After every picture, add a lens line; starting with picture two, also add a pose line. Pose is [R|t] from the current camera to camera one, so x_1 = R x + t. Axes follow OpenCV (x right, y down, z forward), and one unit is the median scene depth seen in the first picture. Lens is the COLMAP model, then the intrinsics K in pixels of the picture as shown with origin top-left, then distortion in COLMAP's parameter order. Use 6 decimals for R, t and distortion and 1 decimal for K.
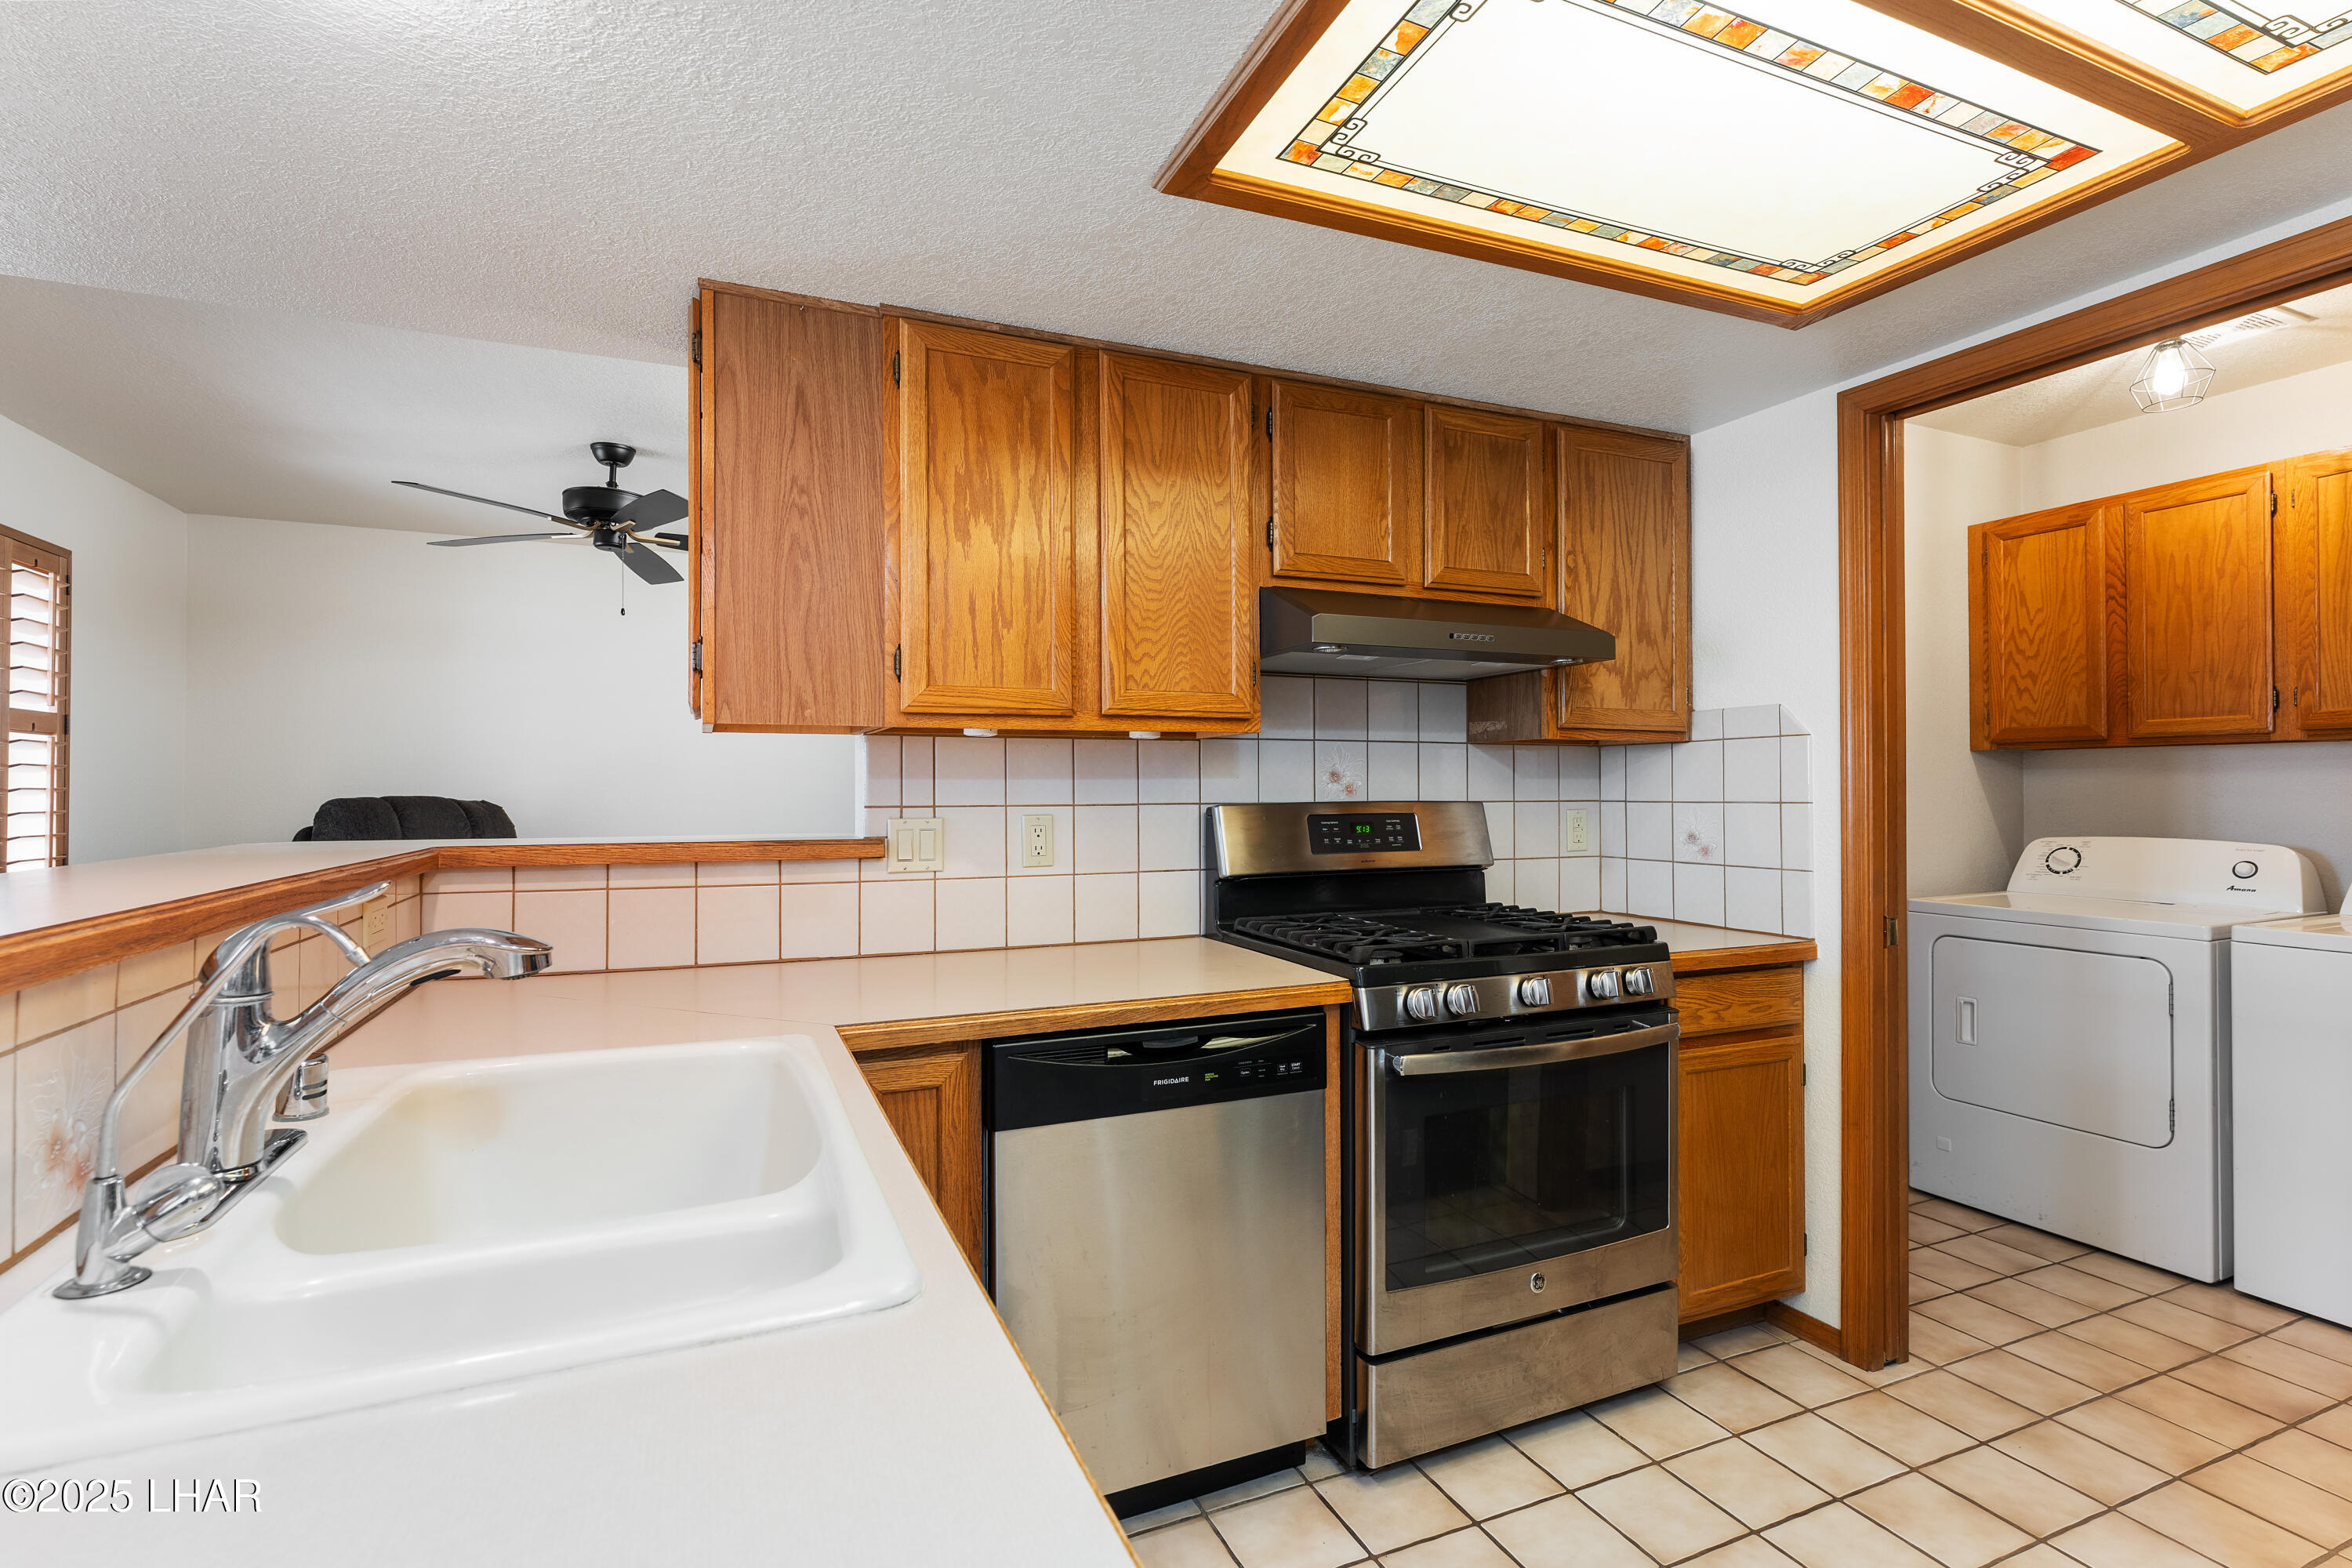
lens RADIAL K [[1088.4, 0, 1177.9], [0, 1088.4, 779.7], [0, 0, 1]] dist [-0.004318, 0.001509]
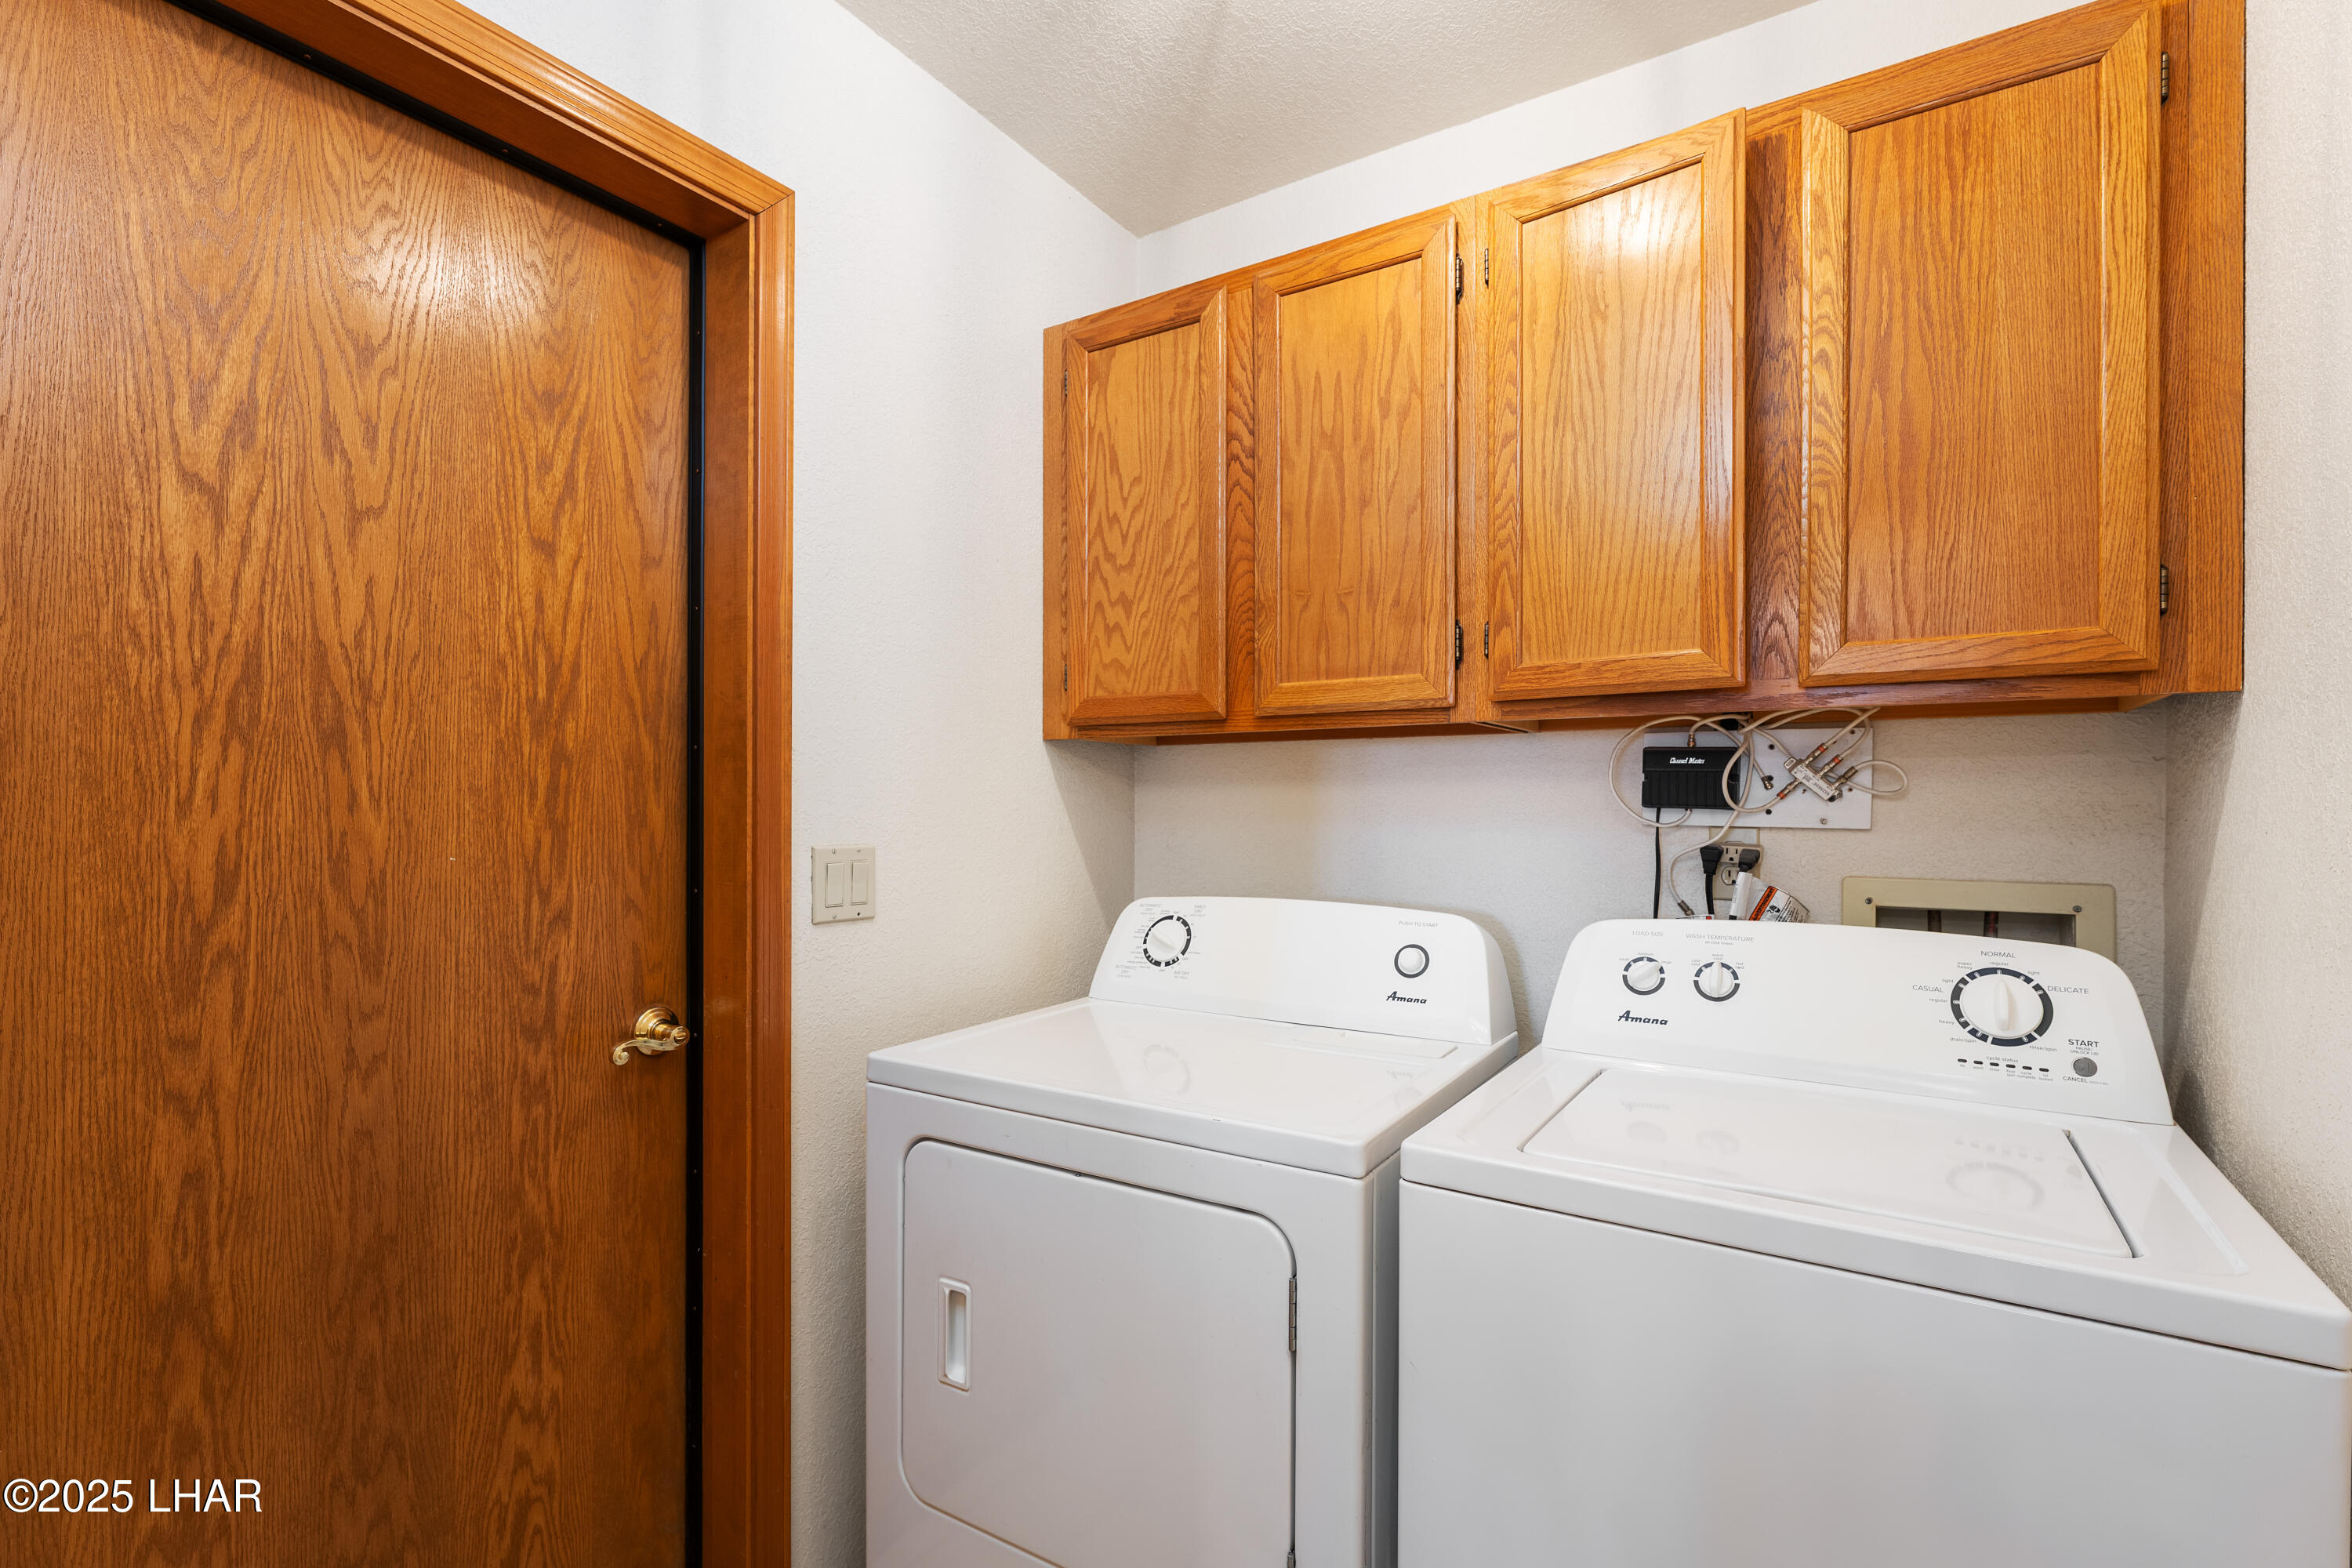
lens RADIAL K [[1088.4, 0, 1175.6], [0, 1088.4, 797.0], [0, 0, 1]] dist [-0.004318, 0.001509]
pose [[0.831062, 0.010167, 0.556086, 0.532184], [-0.010324, 0.999943, -0.002852, 0.003178], [-0.556083, -0.003371, 0.831120, 0.561534]]
